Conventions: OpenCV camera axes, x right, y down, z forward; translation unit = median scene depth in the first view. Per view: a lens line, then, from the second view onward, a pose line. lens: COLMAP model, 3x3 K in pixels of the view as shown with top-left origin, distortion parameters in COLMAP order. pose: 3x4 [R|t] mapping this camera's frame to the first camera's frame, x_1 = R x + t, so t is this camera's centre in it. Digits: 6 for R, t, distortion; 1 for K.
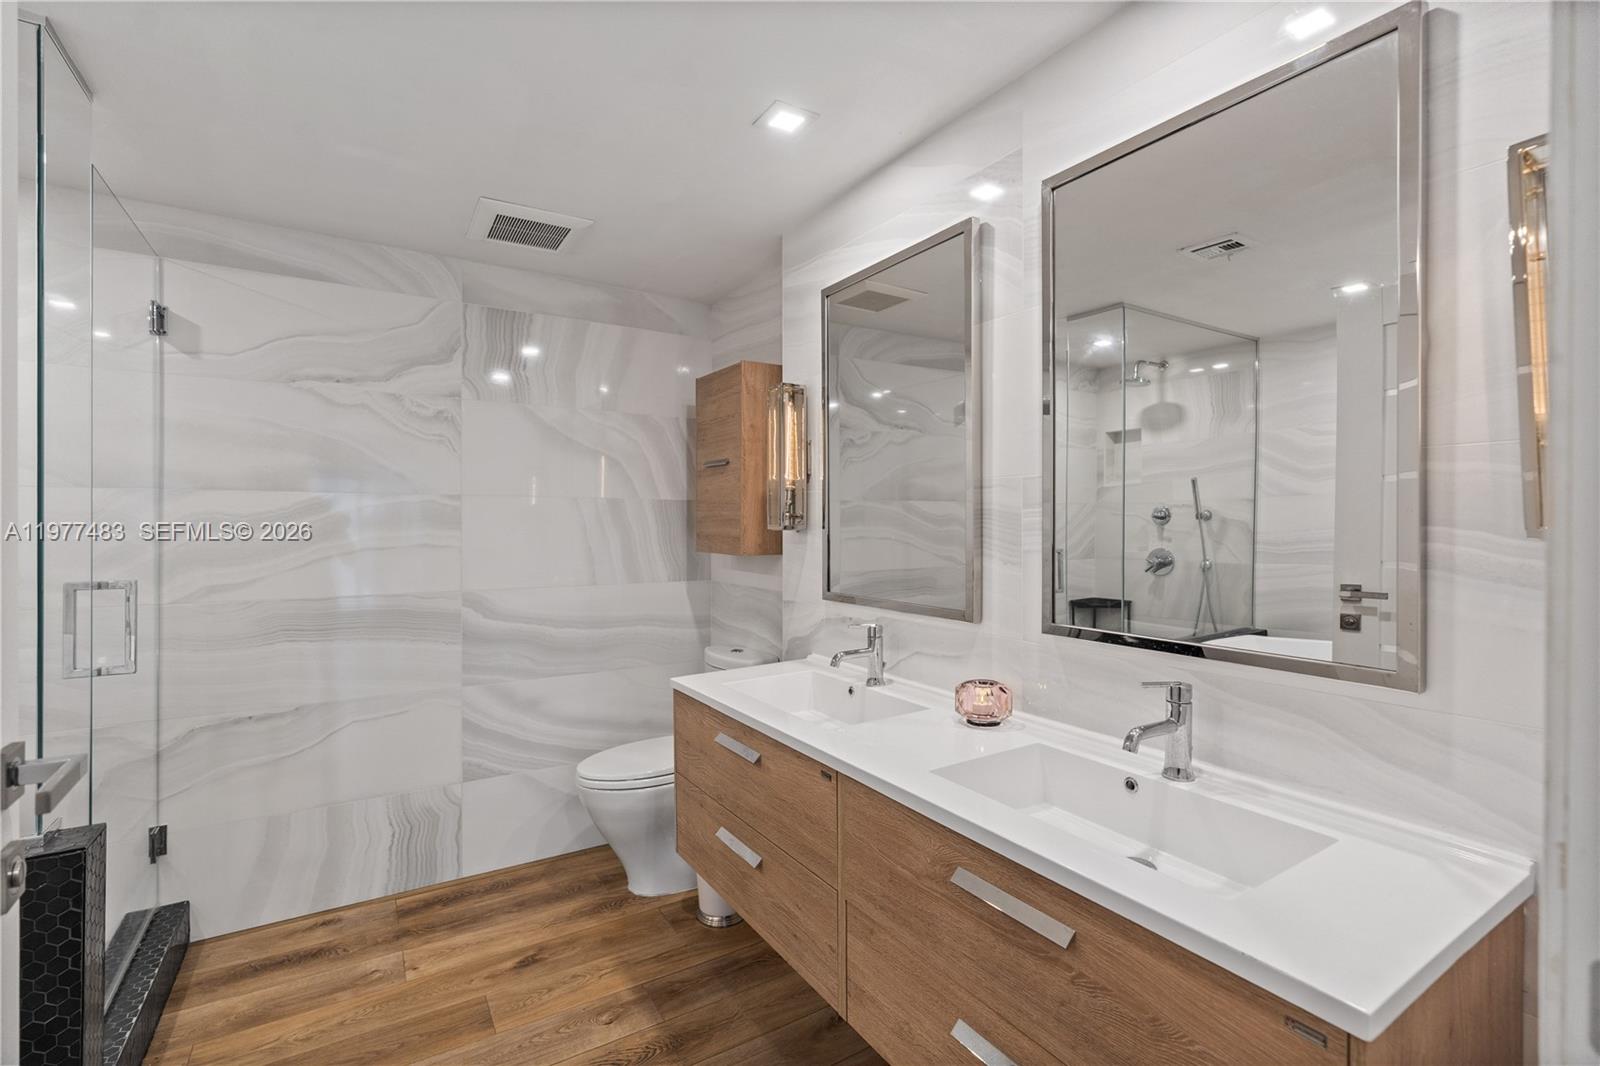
lens RADIAL K [[717.4, 0, 817.0], [0, 717.4, 548.7], [0, 0, 1]] dist [-0.000749, 0.000944]
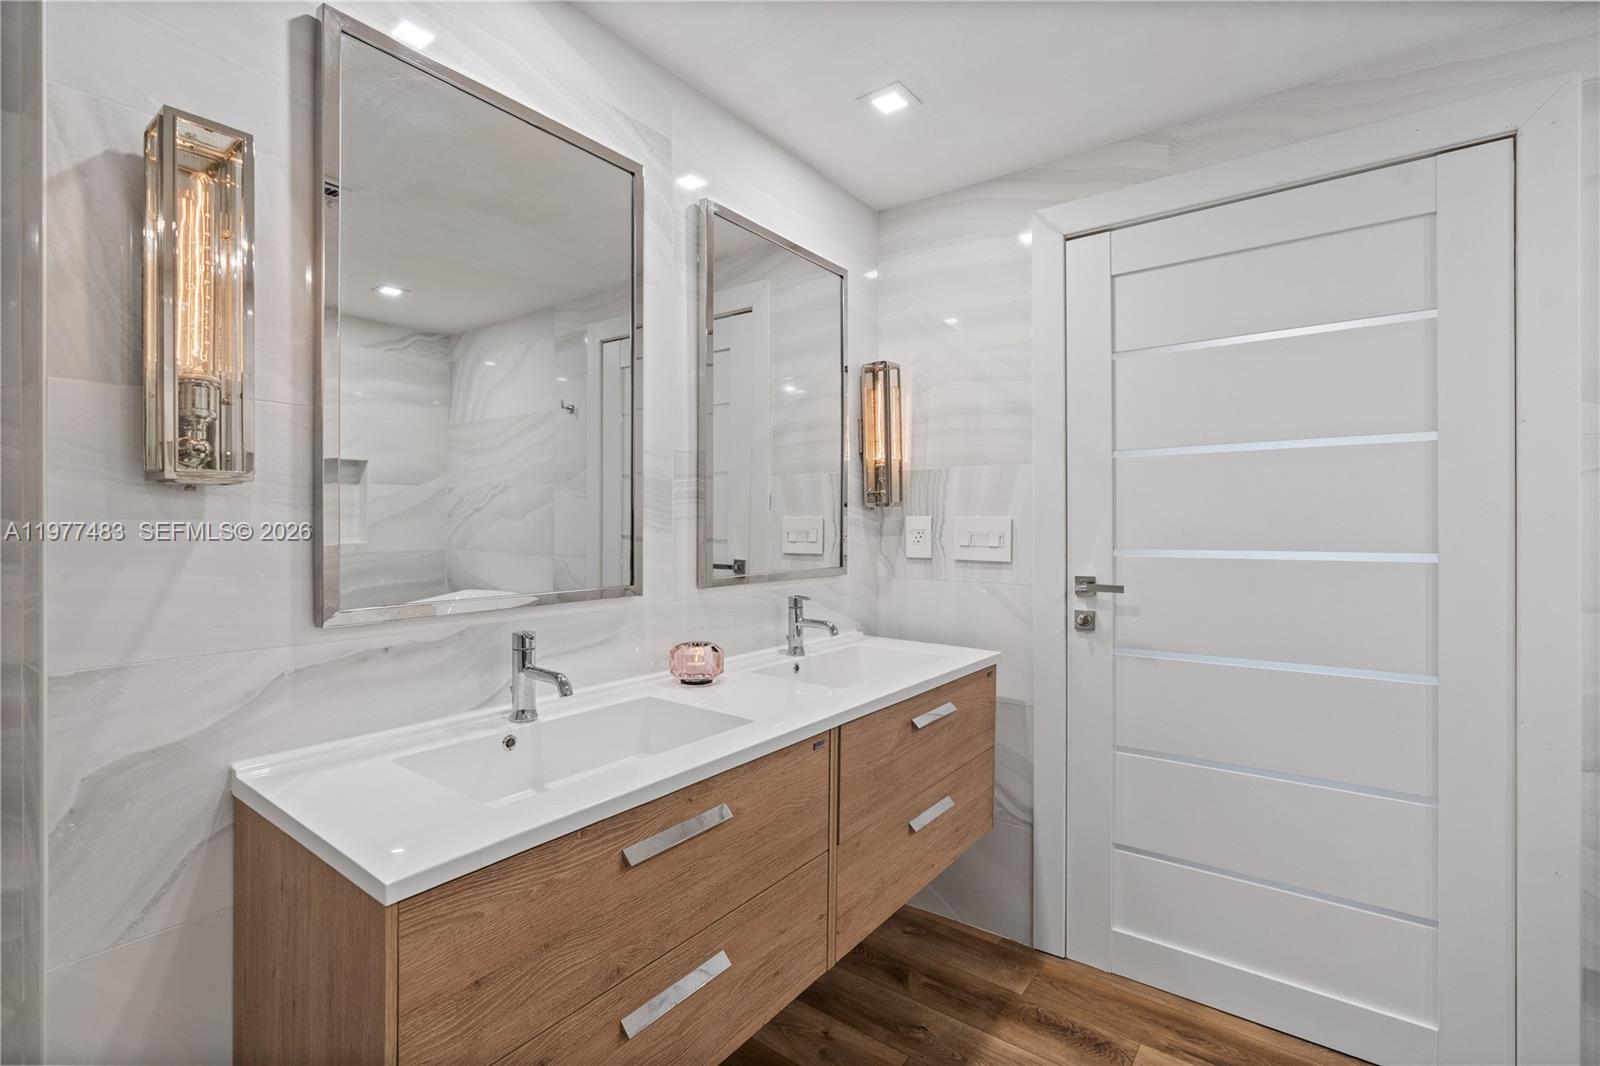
lens RADIAL K [[717.4, 0, 807.1], [0, 717.4, 534.2], [0, 0, 1]] dist [-0.000749, 0.000944]
pose [[-0.340830, -0.016525, 0.939980, -0.814810], [0.030701, 0.999117, 0.028696, 0.002958], [-0.939623, 0.038639, -0.340022, 1.221066]]
